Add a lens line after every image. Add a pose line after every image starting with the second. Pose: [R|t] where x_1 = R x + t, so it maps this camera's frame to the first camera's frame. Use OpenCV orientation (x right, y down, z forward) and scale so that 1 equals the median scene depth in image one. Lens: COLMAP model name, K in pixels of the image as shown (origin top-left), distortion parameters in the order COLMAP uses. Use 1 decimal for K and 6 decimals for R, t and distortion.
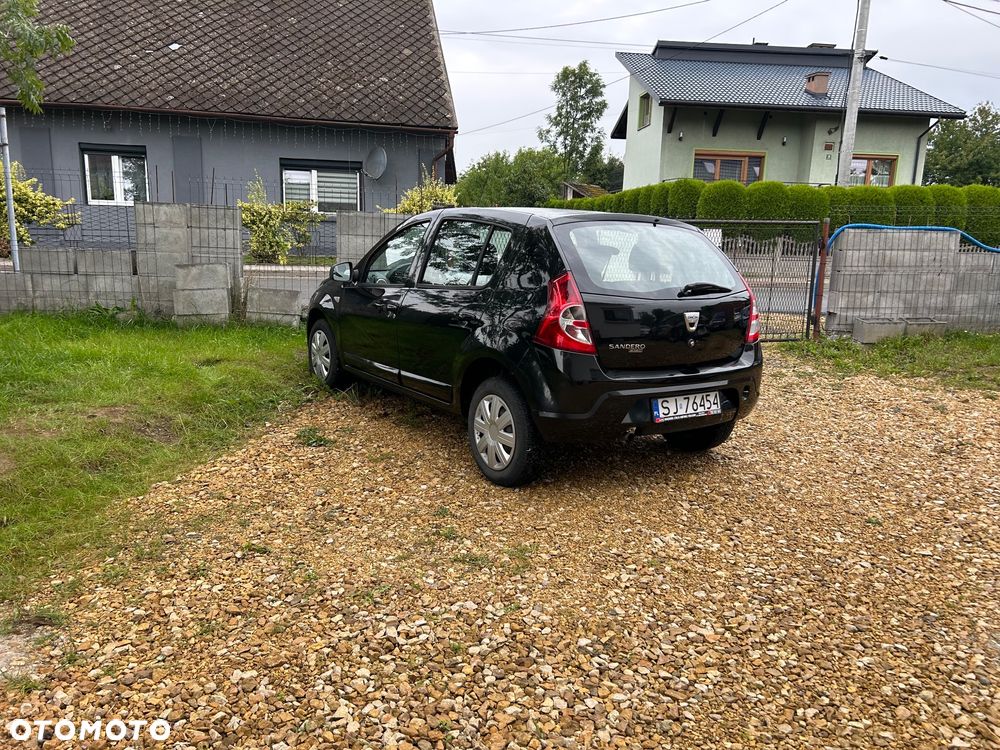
lens RADIAL K [[752.8, 0, 506.9], [0, 752.8, 376.9], [0, 0, 1]] dist [0.049916, -0.054561]
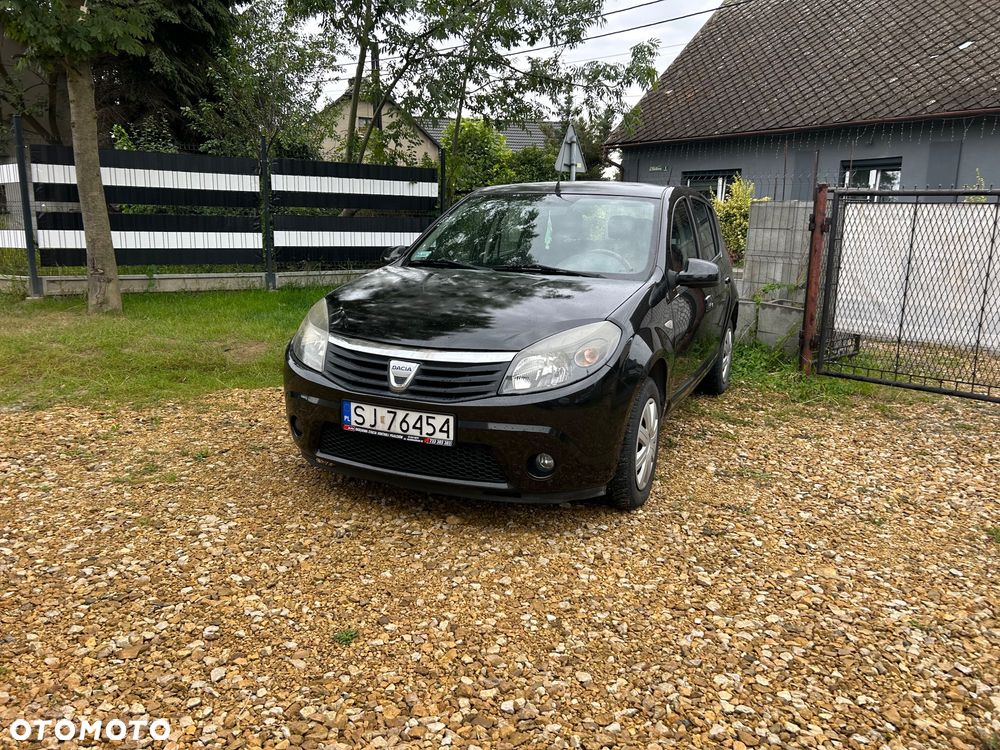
lens RADIAL K [[752.8, 0, 507.8], [0, 752.8, 370.6], [0, 0, 1]] dist [0.049916, -0.054561]
pose [[0.422545, 0.149462, -0.893933, 0.508684], [-0.188332, 0.979260, 0.074708, -0.040285], [0.886559, 0.136788, 0.441930, 0.402025]]
